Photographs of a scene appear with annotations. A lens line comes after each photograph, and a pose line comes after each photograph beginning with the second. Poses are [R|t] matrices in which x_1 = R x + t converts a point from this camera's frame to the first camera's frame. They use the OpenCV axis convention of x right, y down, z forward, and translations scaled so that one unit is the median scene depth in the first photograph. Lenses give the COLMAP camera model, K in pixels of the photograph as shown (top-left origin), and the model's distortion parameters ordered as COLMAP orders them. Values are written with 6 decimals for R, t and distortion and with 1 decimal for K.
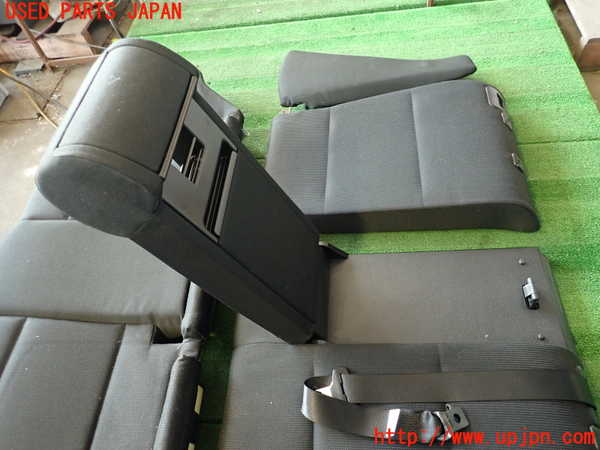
lens RADIAL K [[433.4, 0, 295.2], [0, 433.4, 226.1], [0, 0, 1]] dist [0.023412, -0.004783]
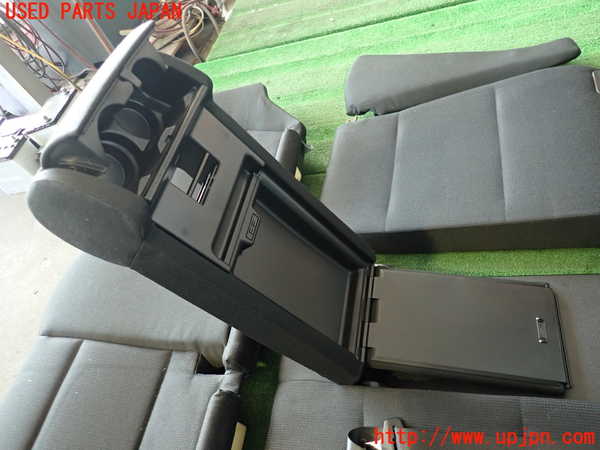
lens RADIAL K [[433.4, 0, 301.1], [0, 433.4, 225.6], [0, 0, 1]] dist [0.023412, -0.004783]
pose [[0.975004, -0.018182, -0.221443, 0.096608], [0.011128, 0.999391, -0.033057, -0.014191], [0.221909, 0.029767, 0.974613, 0.107346]]
